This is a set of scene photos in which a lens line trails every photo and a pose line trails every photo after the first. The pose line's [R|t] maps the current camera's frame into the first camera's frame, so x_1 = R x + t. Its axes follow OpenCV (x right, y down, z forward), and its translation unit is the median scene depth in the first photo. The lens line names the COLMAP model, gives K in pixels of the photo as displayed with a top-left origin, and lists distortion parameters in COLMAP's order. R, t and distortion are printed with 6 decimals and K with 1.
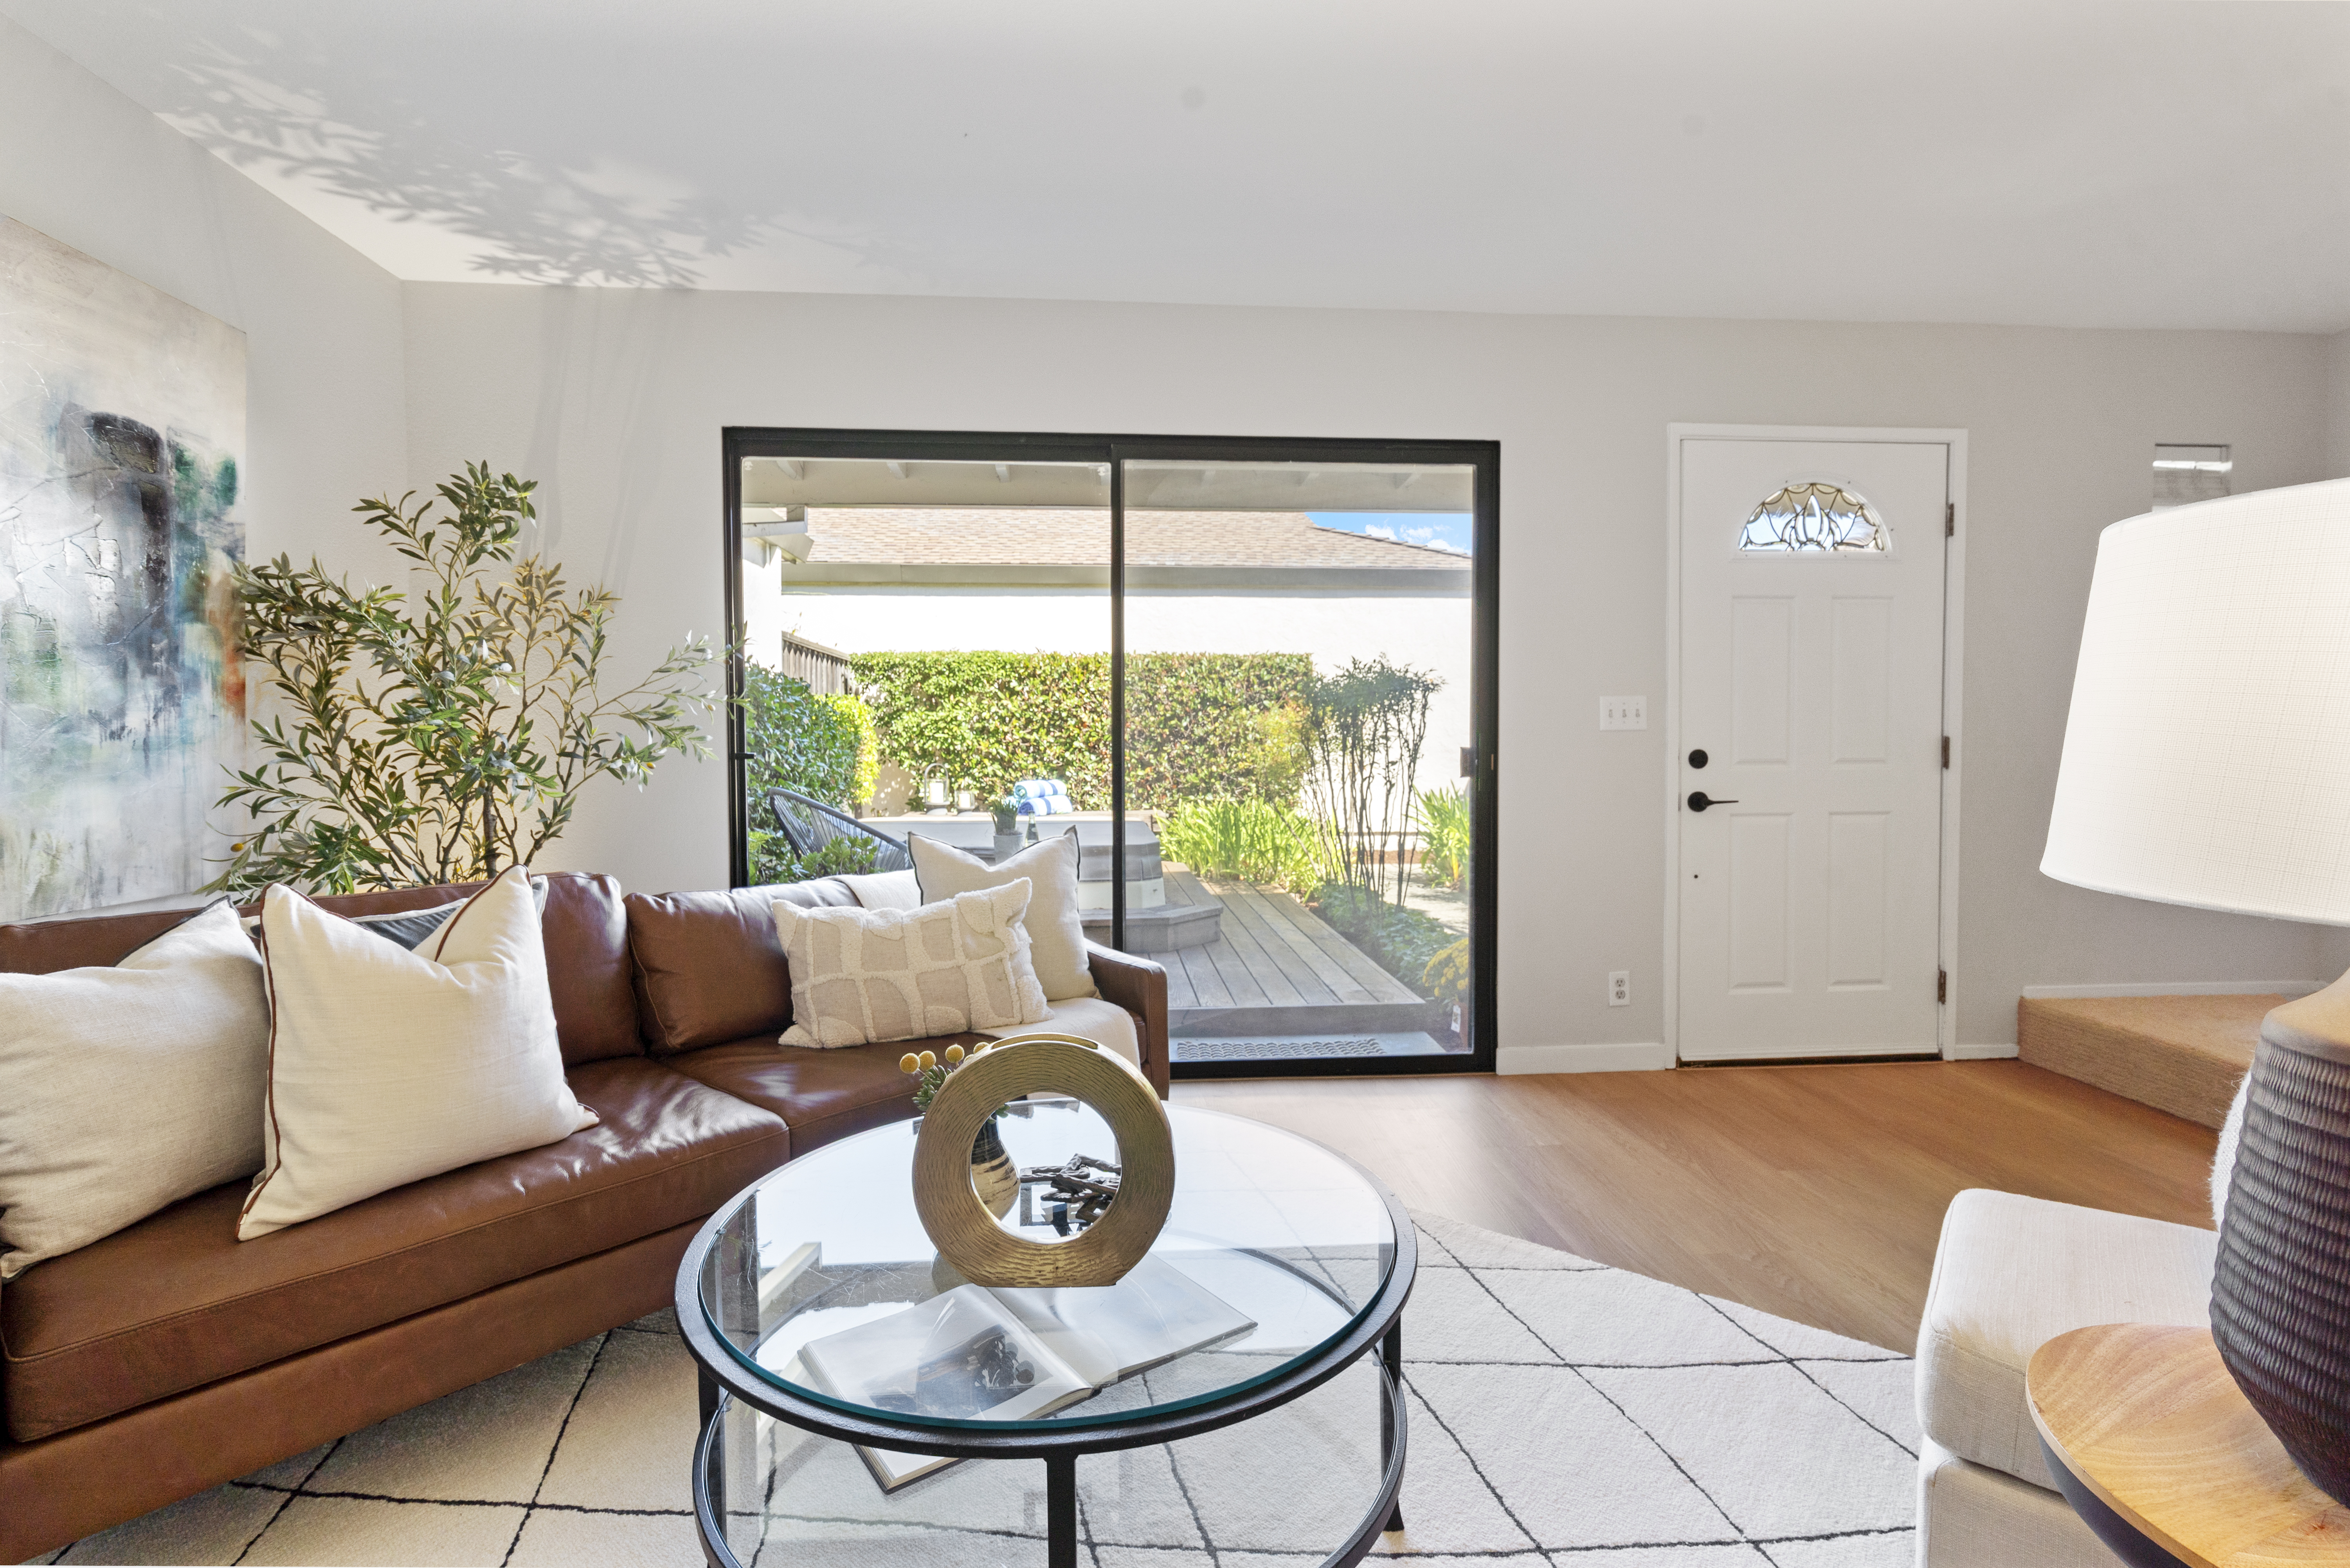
lens RADIAL K [[1061.7, 0, 1168.3], [0, 1061.7, 777.1], [0, 0, 1]] dist [-0.002626, -0.000195]
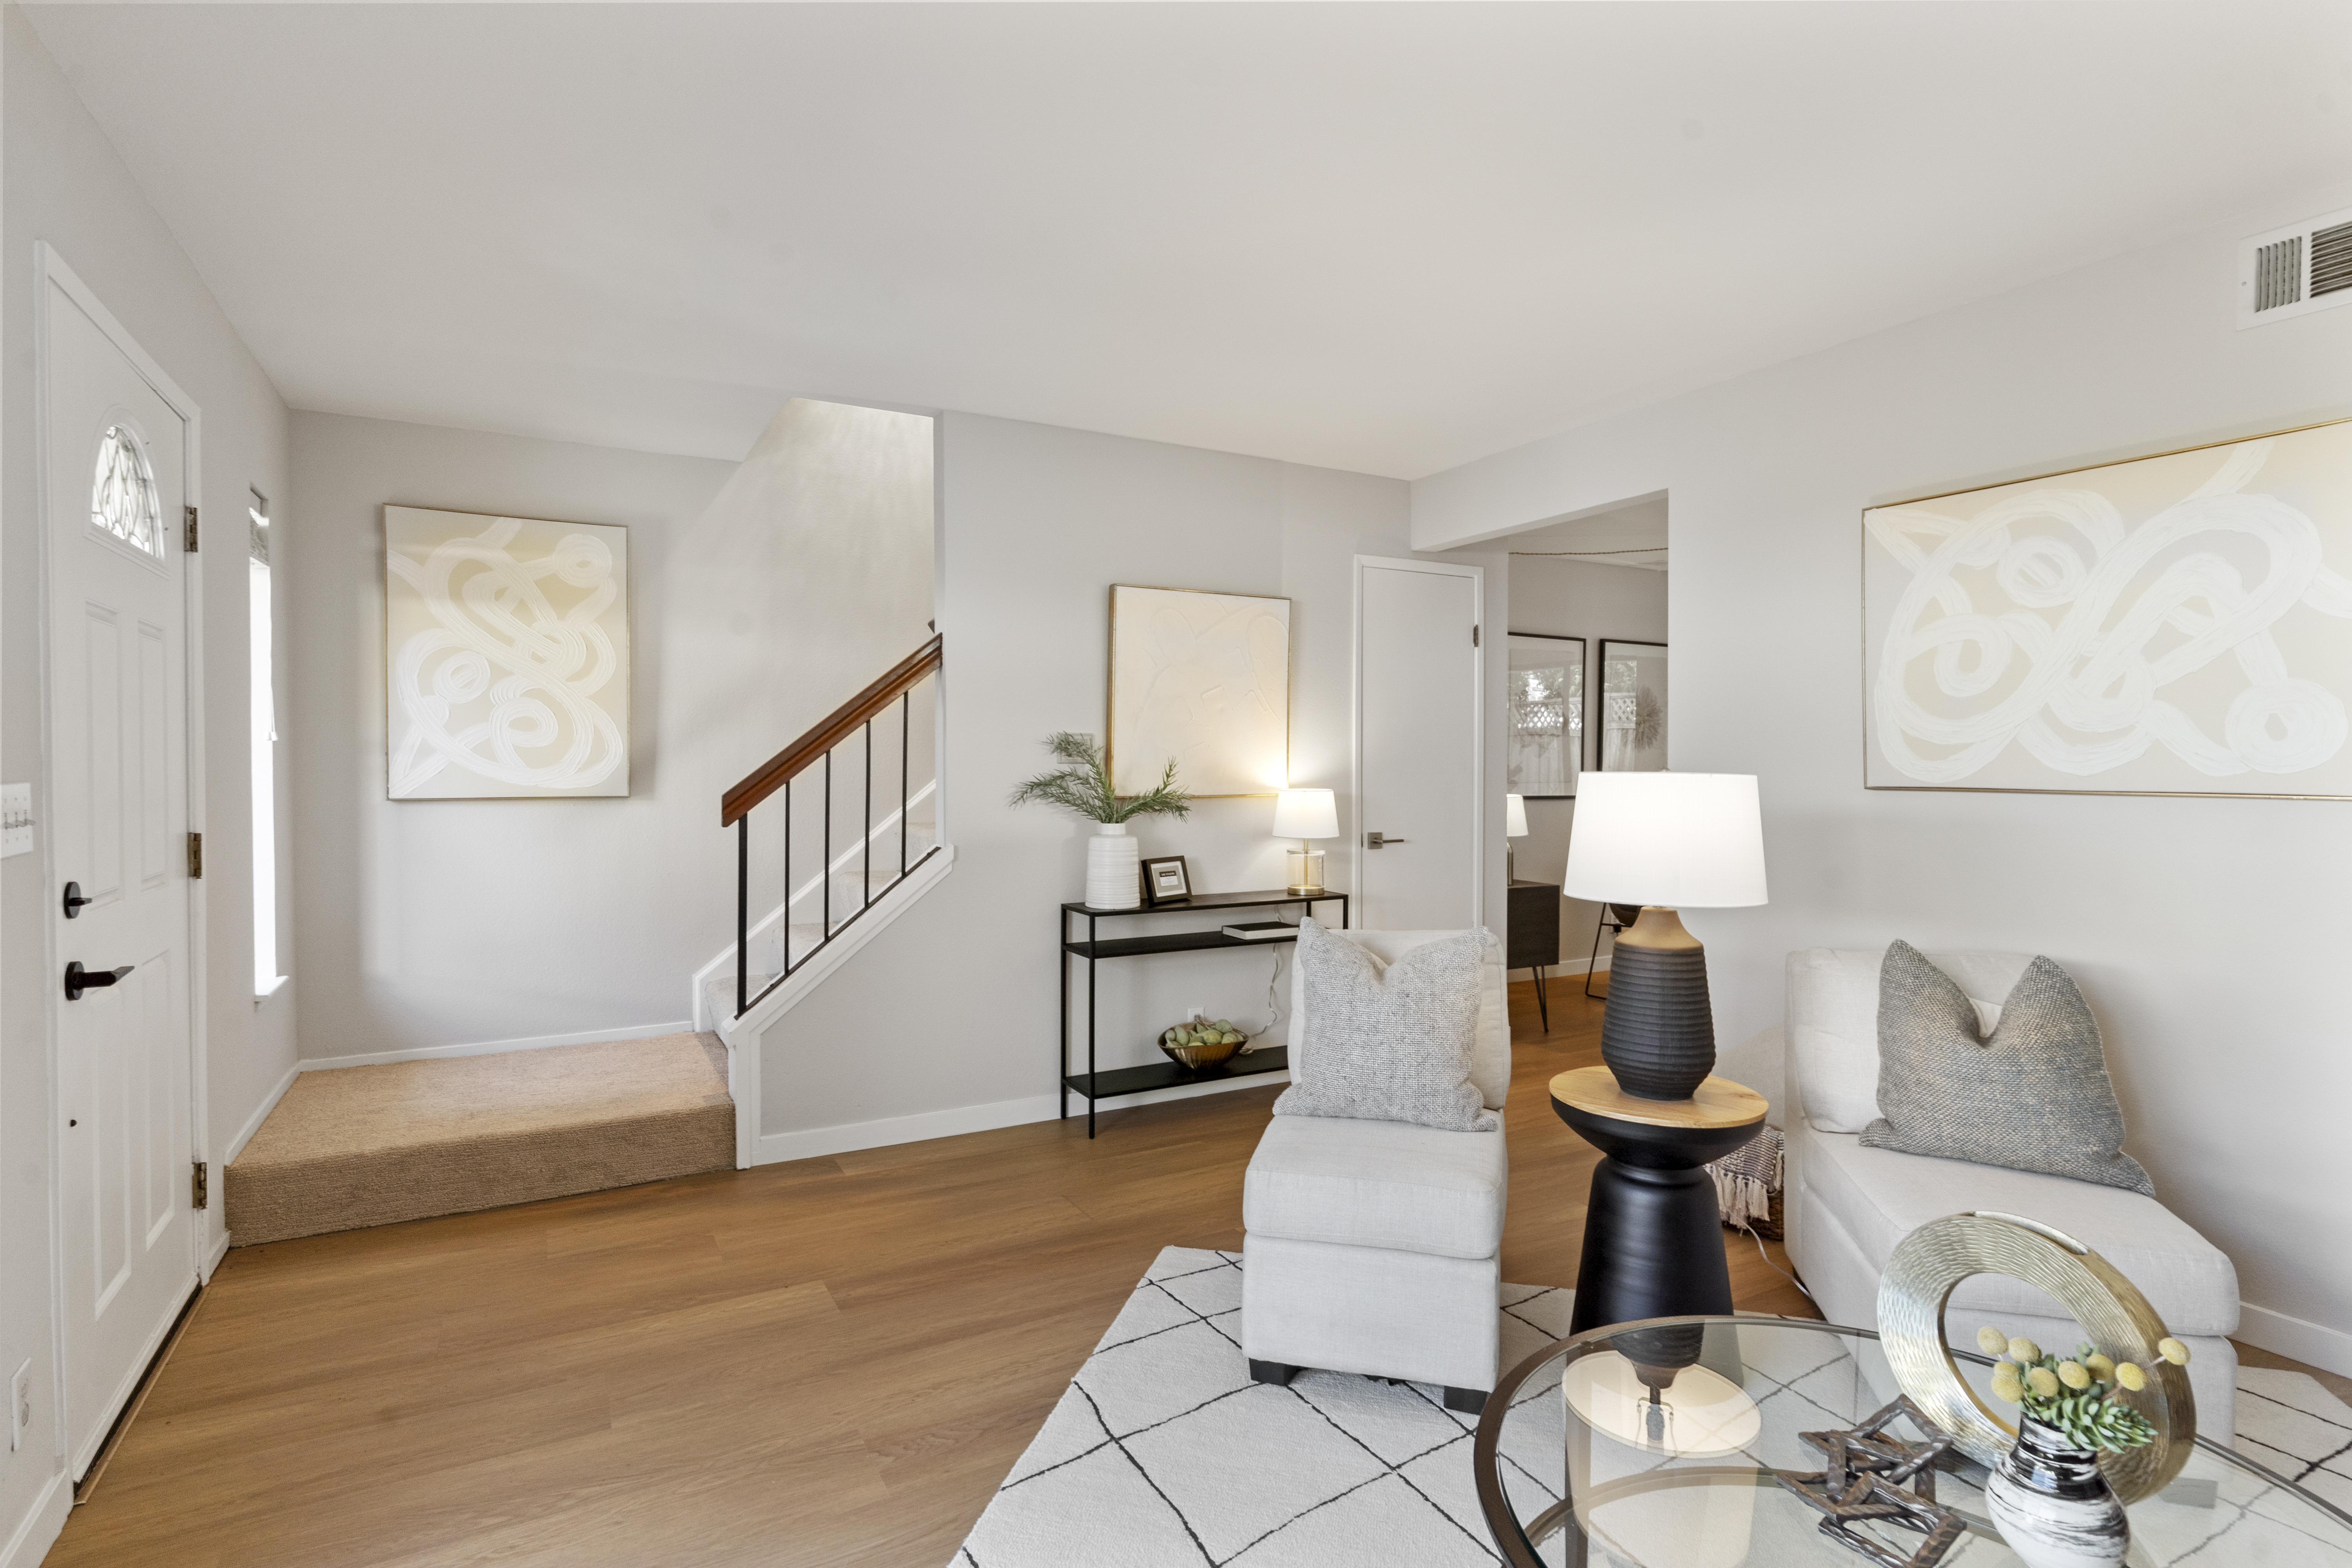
lens RADIAL K [[1149.5, 0, 1174.8], [0, 1149.5, 782.6], [0, 0, 1]] dist [0.002172, 0.002811]
pose [[-0.431594, -0.007082, 0.902040, -0.255215], [0.029886, 0.999308, 0.022145, -0.071860], [-0.901573, 0.036516, -0.431083, 0.748704]]
